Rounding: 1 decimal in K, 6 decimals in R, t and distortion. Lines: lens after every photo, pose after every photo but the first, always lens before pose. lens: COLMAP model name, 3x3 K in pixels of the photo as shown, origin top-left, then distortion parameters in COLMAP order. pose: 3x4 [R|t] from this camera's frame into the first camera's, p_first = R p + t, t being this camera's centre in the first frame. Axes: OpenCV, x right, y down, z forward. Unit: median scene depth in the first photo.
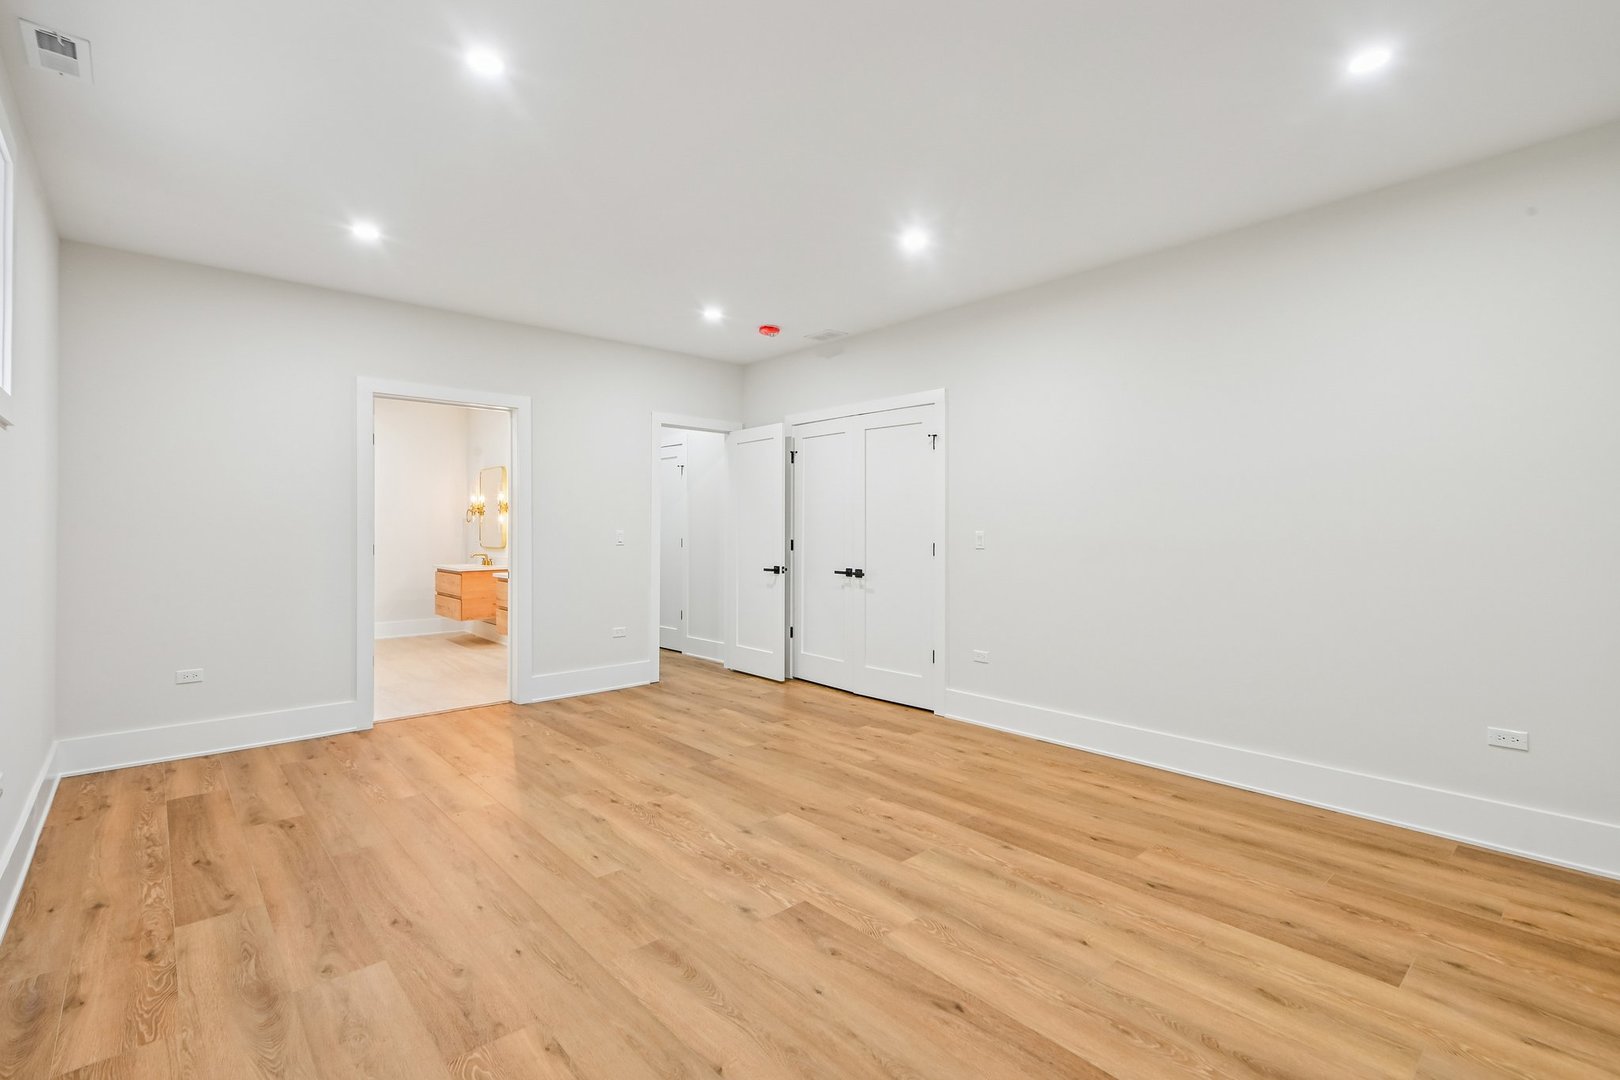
lens RADIAL K [[739.5, 0, 801.6], [0, 739.5, 521.0], [0, 0, 1]] dist [0.023357, -0.009927]
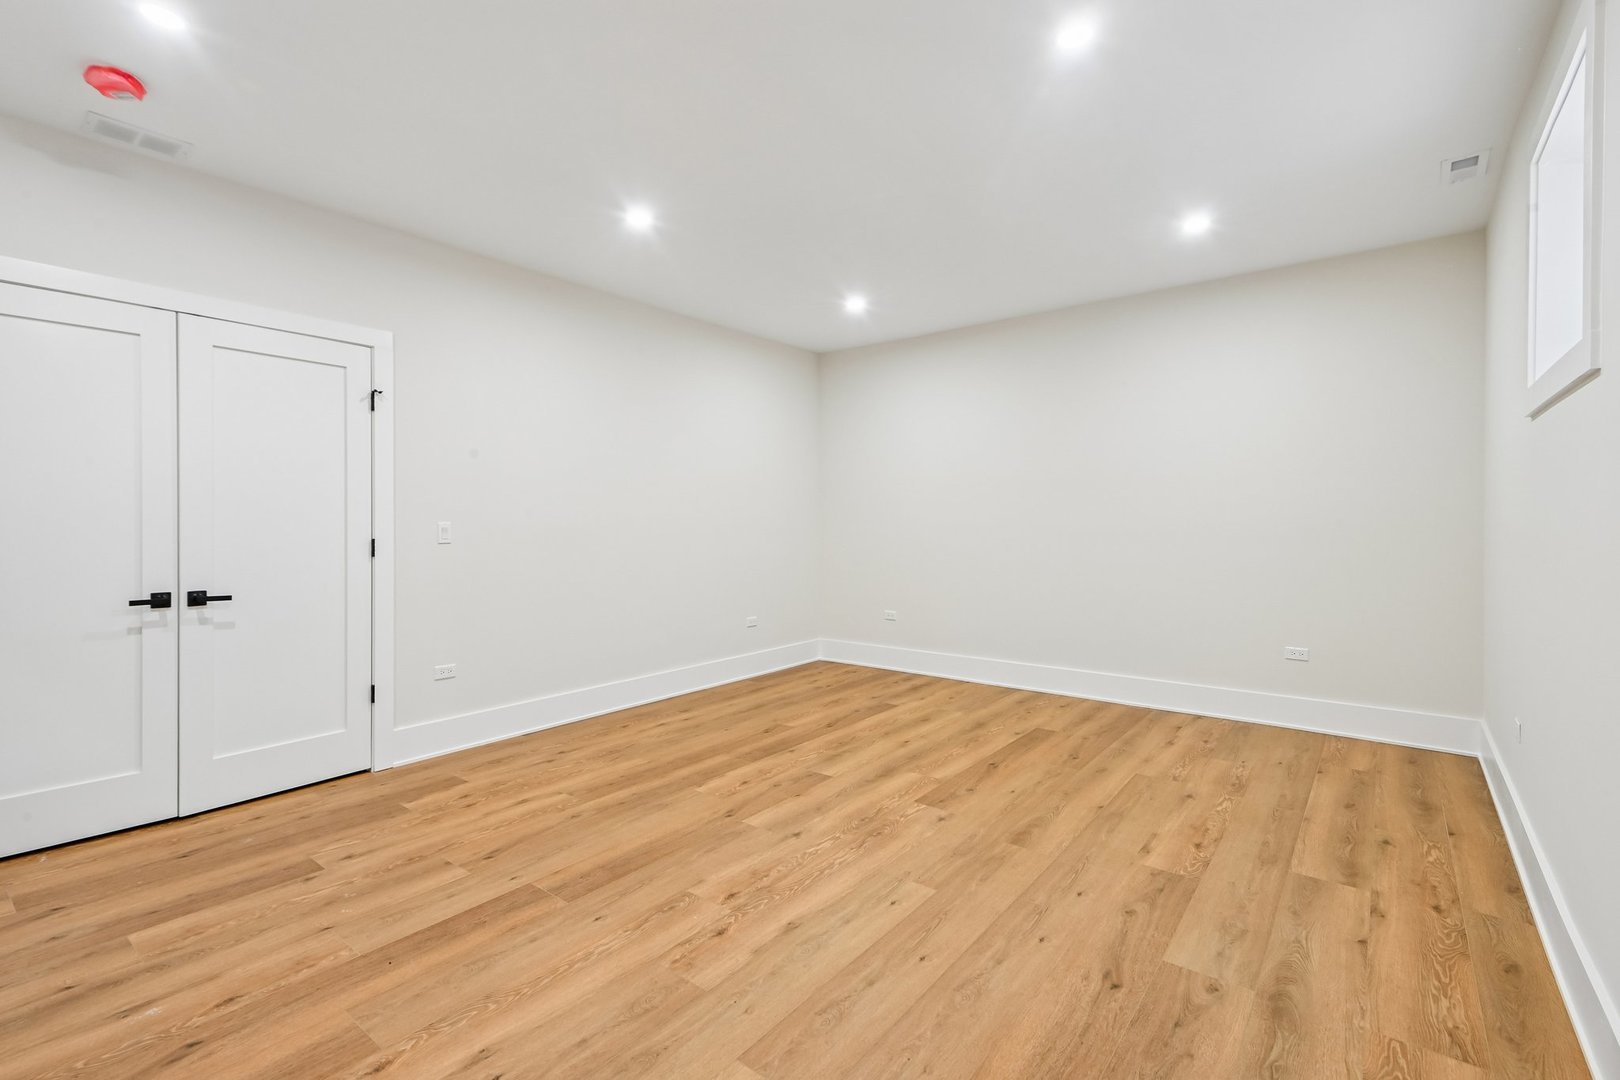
lens RADIAL K [[739.5, 0, 801.6], [0, 739.5, 521.0], [0, 0, 1]] dist [0.023357, -0.009927]
pose [[-0.184077, -0.000922, 0.982911, -1.081311], [-0.009455, 0.999955, -0.000832, 0.015345], [-0.982866, -0.009446, -0.184077, 1.248294]]
